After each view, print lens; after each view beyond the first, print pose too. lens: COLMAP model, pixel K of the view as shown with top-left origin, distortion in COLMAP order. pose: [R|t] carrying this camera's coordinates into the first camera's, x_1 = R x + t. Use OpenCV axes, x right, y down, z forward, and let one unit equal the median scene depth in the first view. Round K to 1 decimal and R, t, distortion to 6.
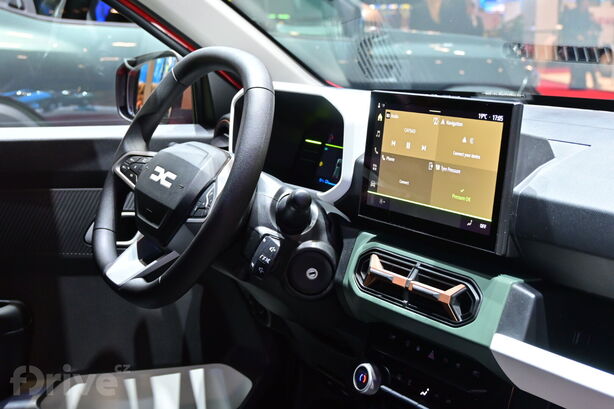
lens RADIAL K [[1006.2, 0, 305.5], [0, 1006.2, 204.9], [0, 0, 1]] dist [0.024513, 0.000000]
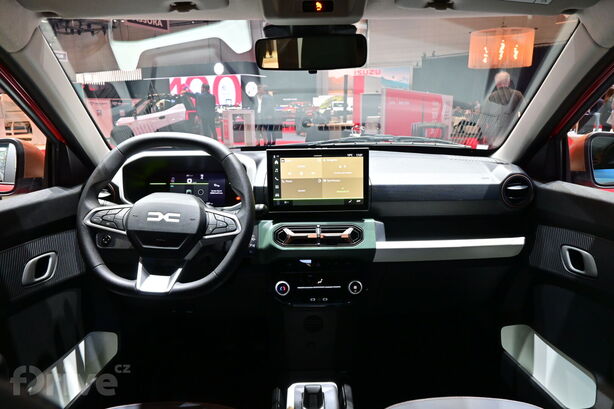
lens RADIAL K [[412.1, 0, 305.7], [0, 412.1, 204.6], [0, 0, 1]] dist [0.002009, -0.001149]
pose [[0.508130, -0.197725, 0.838277, -0.650756], [0.162711, 0.977803, 0.132006, -0.110279], [-0.845771, 0.069321, 0.529024, 0.547445]]
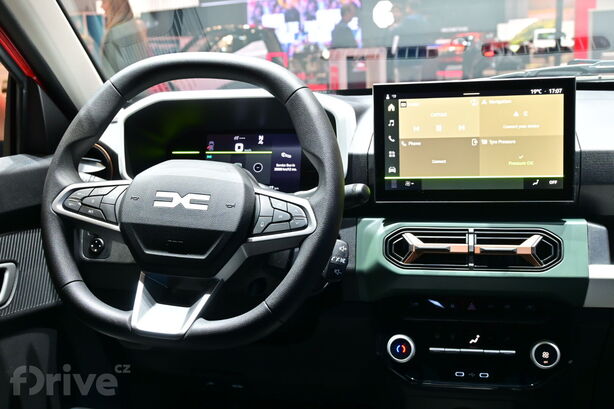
lens RADIAL K [[748.3, 0, 310.1], [0, 748.3, 203.4], [0, 0, 1]] dist [0.003505, 0.000000]
pose [[0.685382, -0.168555, 0.708407, -0.608031], [0.168999, 0.983098, 0.070408, -0.060922], [-0.708302, 0.071464, 0.702283, 0.537673]]
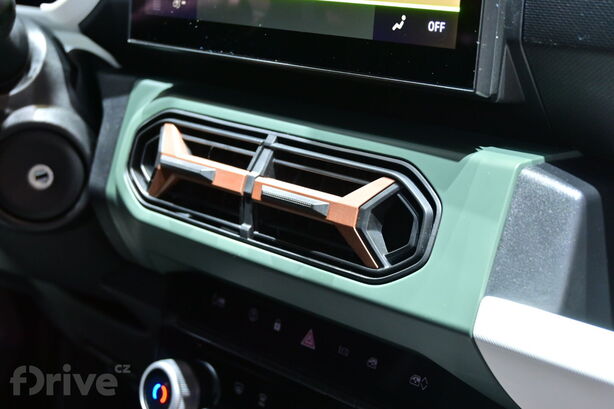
lens RADIAL K [[1130.2, 0, 306.7], [0, 1130.2, 203.8], [0, 0, 1]] dist [0.067663, 0.000000]
pose [[0.983177, -0.061844, 0.171869, 0.042590], [0.046379, 0.994624, 0.092583, 0.043144], [-0.176671, -0.083054, 0.980760, 0.526310]]
